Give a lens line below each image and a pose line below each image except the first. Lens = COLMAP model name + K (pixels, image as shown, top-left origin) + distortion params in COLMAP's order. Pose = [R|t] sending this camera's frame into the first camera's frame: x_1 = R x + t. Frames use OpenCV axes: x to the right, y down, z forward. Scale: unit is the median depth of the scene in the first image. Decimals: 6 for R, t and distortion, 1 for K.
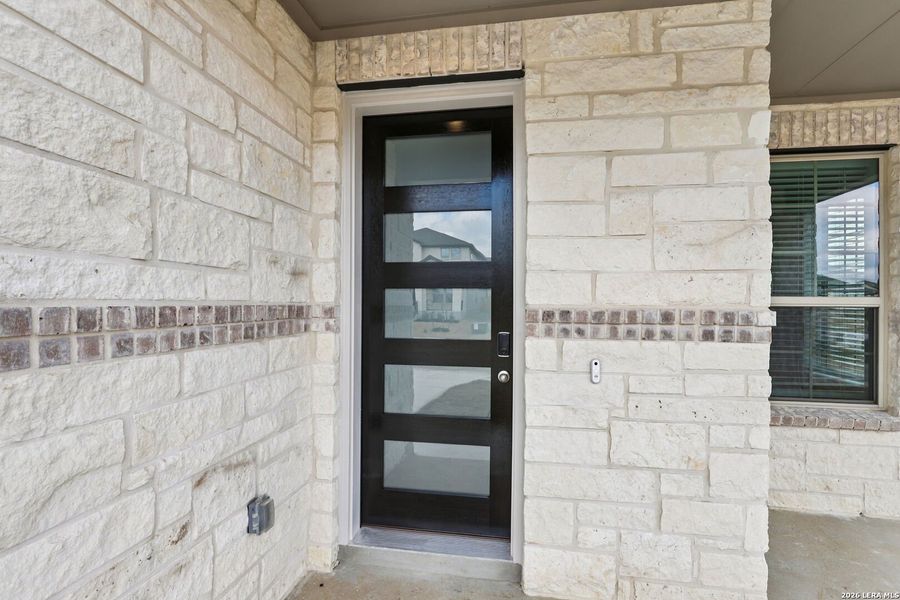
lens RADIAL K [[414.1, 0, 451.9], [0, 414.1, 301.8], [0, 0, 1]] dist [-0.012050, 0.001535]
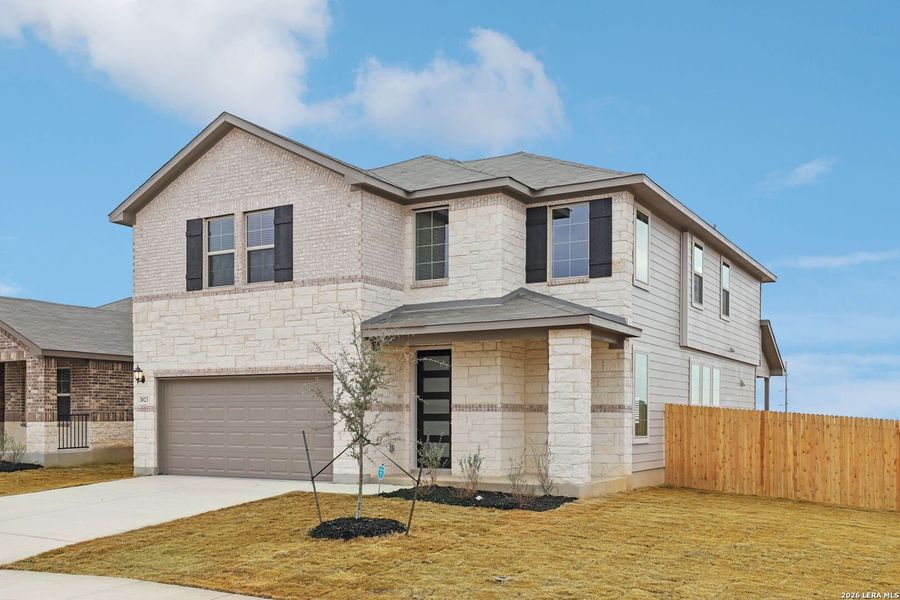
lens RADIAL K [[888.2, 0, 449.1], [0, 888.2, 300.3], [0, 0, 1]] dist [-0.002643, 0.000000]
pose [[0.941858, -0.050103, -0.332255, 3.033491], [0.008700, 0.992125, -0.124947, 0.090666], [0.335899, 0.114792, 0.934877, -7.116366]]
